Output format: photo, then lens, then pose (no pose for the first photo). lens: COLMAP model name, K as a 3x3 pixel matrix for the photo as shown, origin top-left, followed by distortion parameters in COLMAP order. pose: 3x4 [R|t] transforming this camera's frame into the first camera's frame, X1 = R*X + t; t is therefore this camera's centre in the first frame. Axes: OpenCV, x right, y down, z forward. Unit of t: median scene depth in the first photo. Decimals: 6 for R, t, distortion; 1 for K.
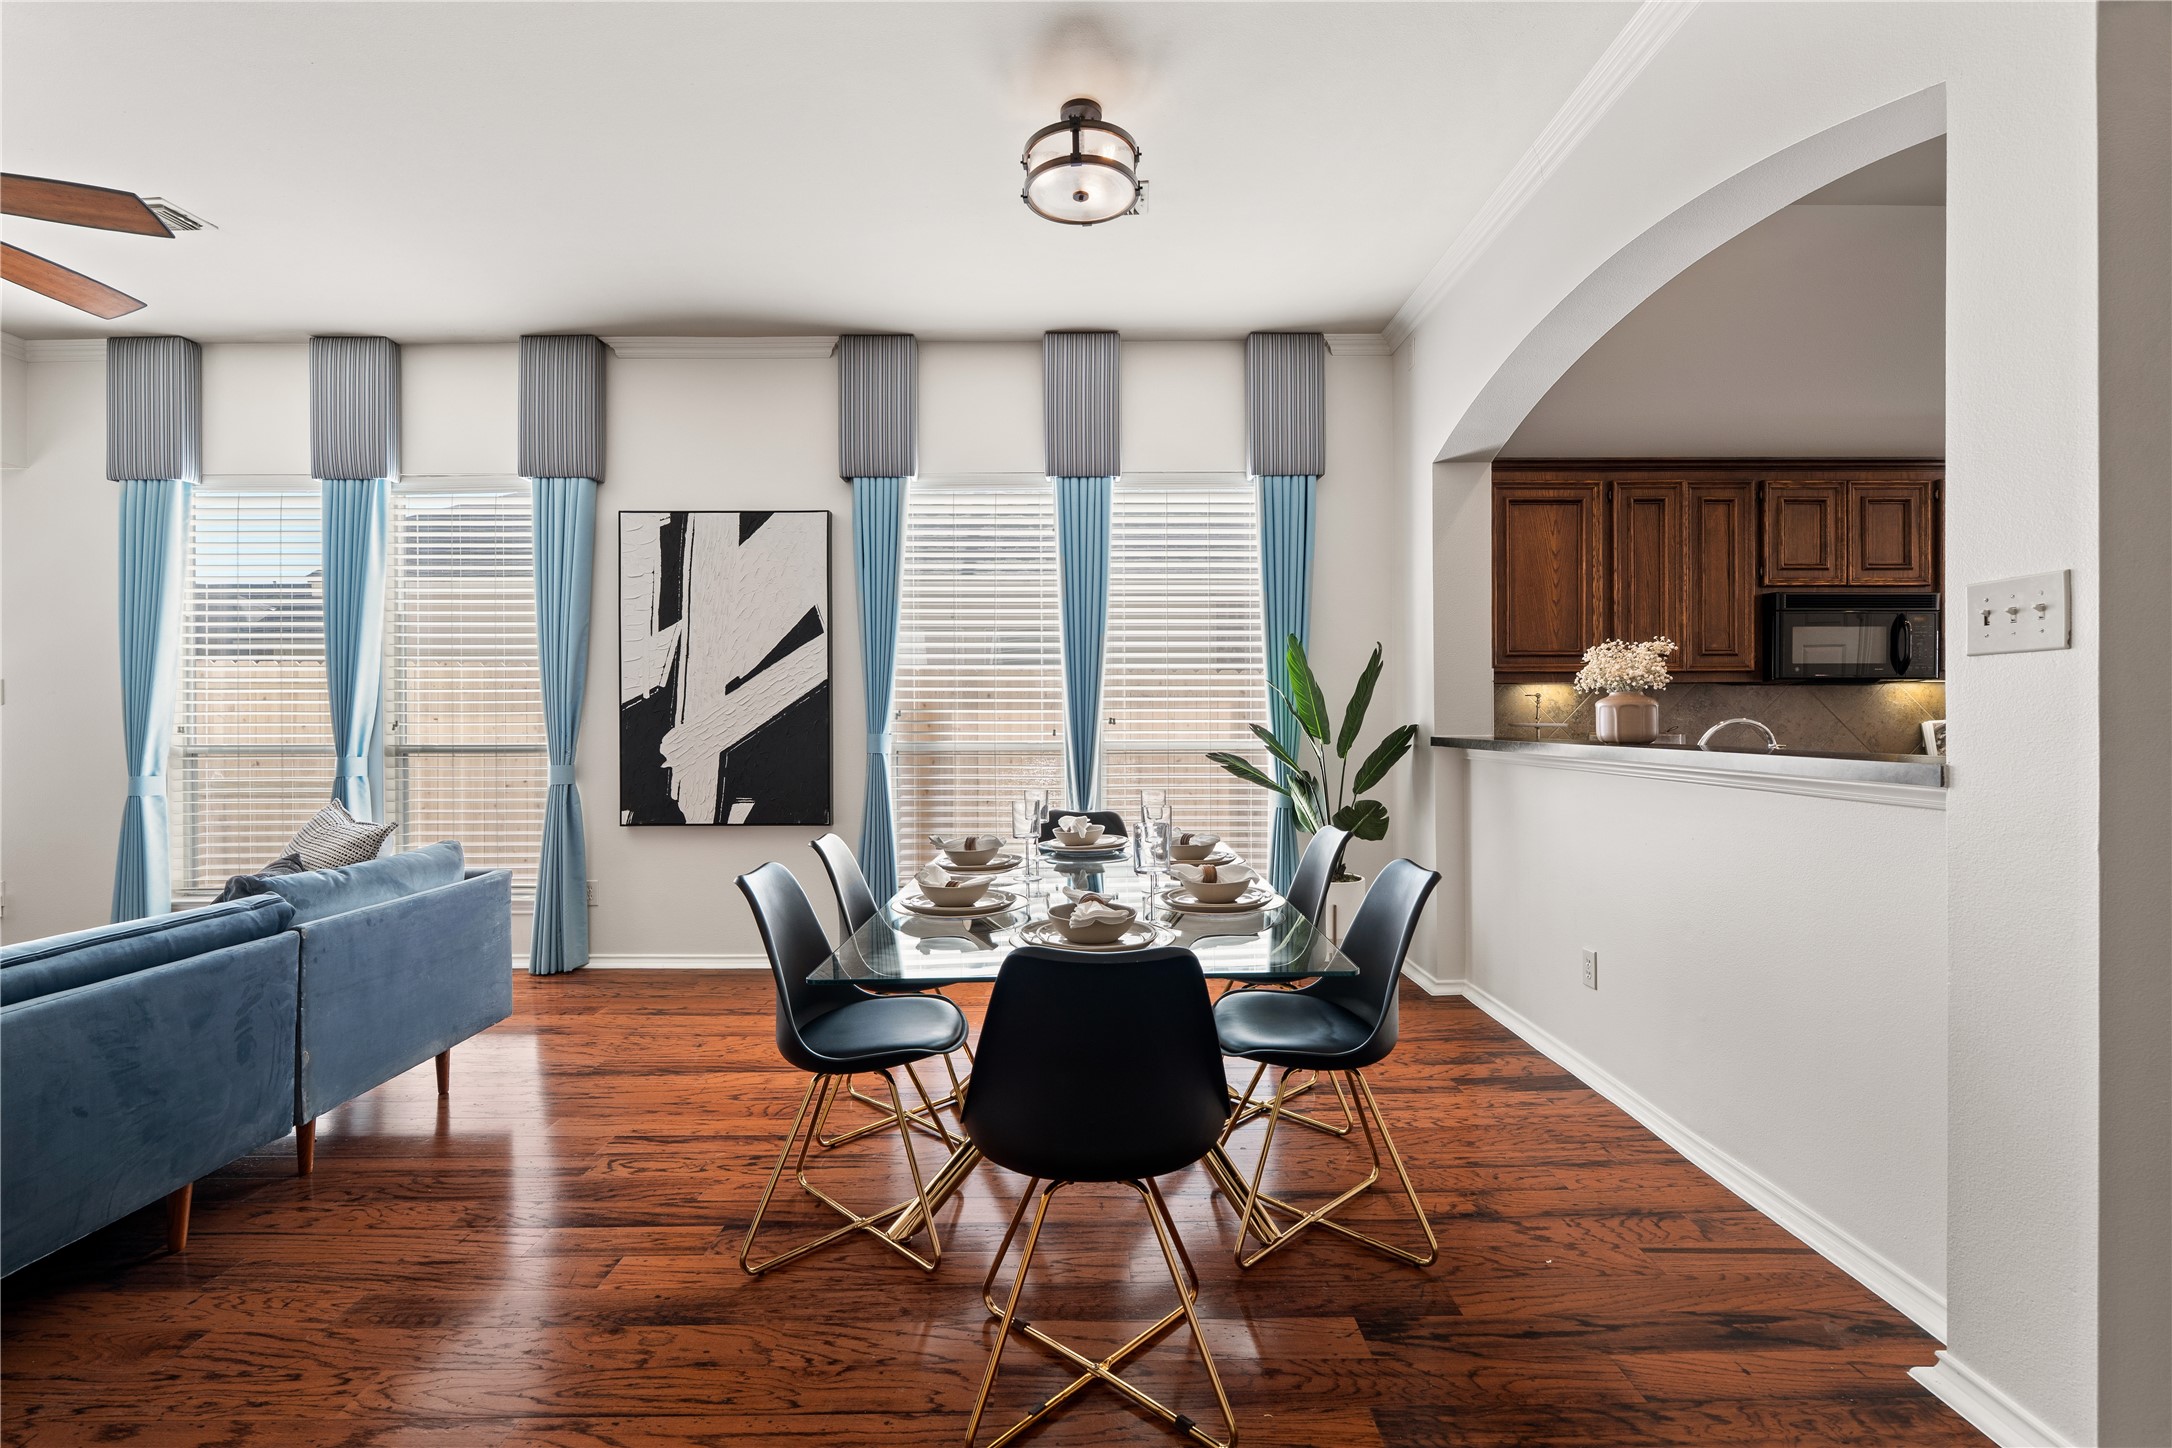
lens RADIAL K [[971.4, 0, 1086.0], [0, 971.4, 724.0], [0, 0, 1]] dist [-0.001421, 0.000068]
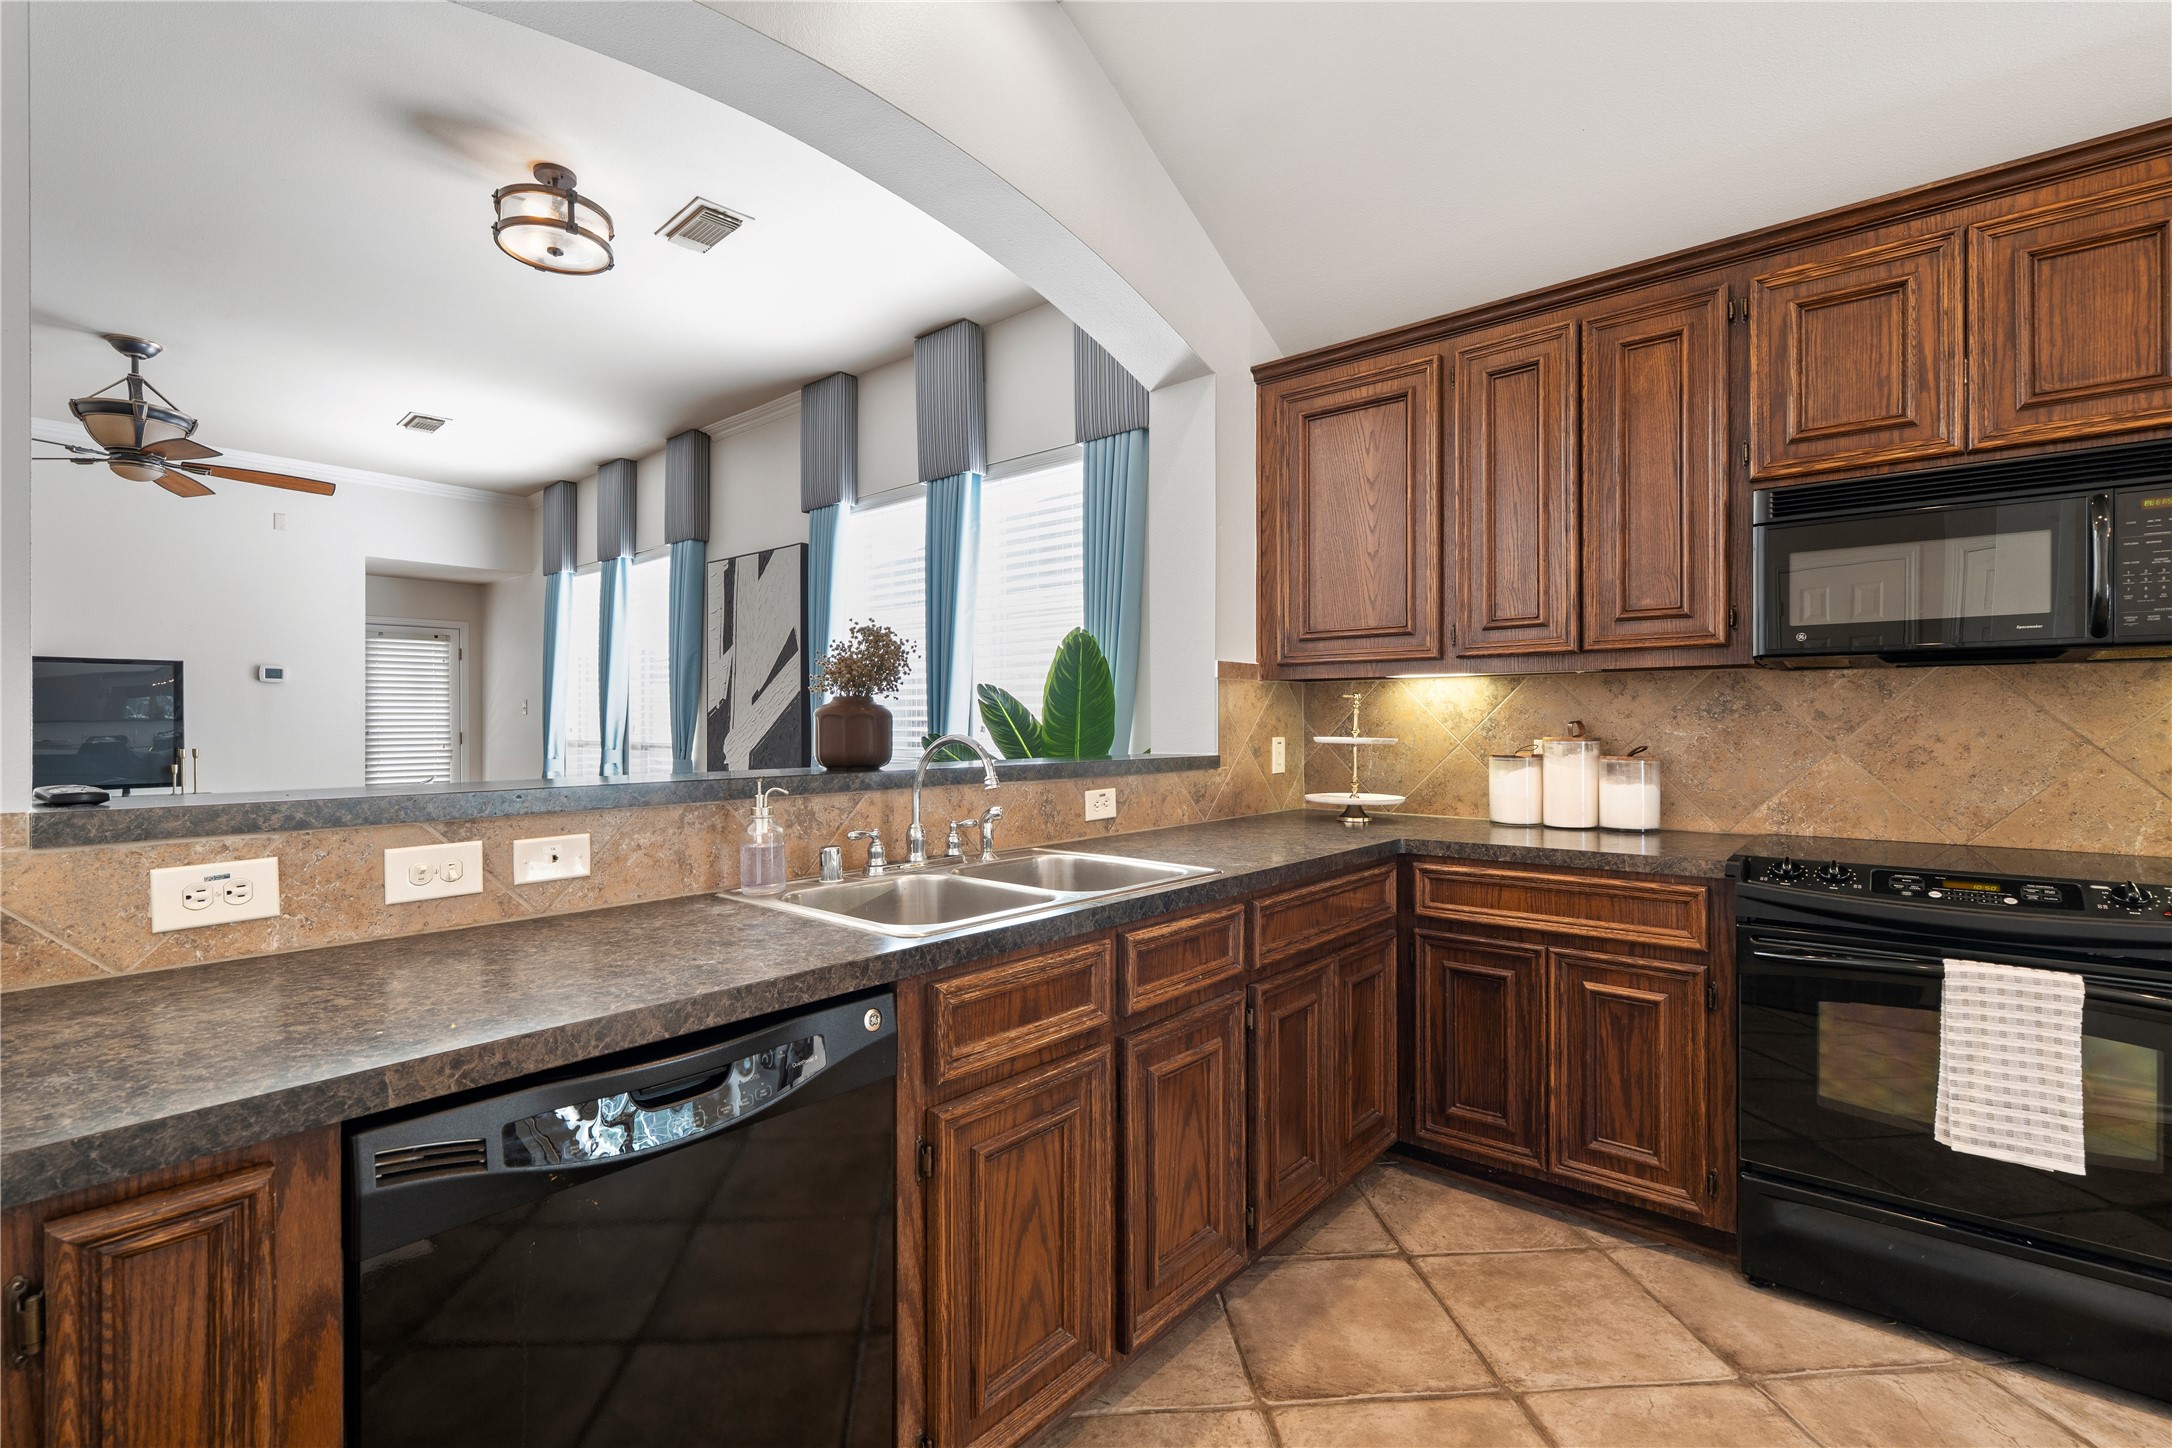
lens RADIAL K [[971.4, 0, 1086.0], [0, 971.4, 724.0], [0, 0, 1]] dist [-0.001421, 0.000068]
pose [[0.758558, 0.004282, -0.651592, 0.765588], [-0.003737, 0.999991, 0.002220, -0.011185], [0.651595, 0.000751, 0.758567, 0.370833]]
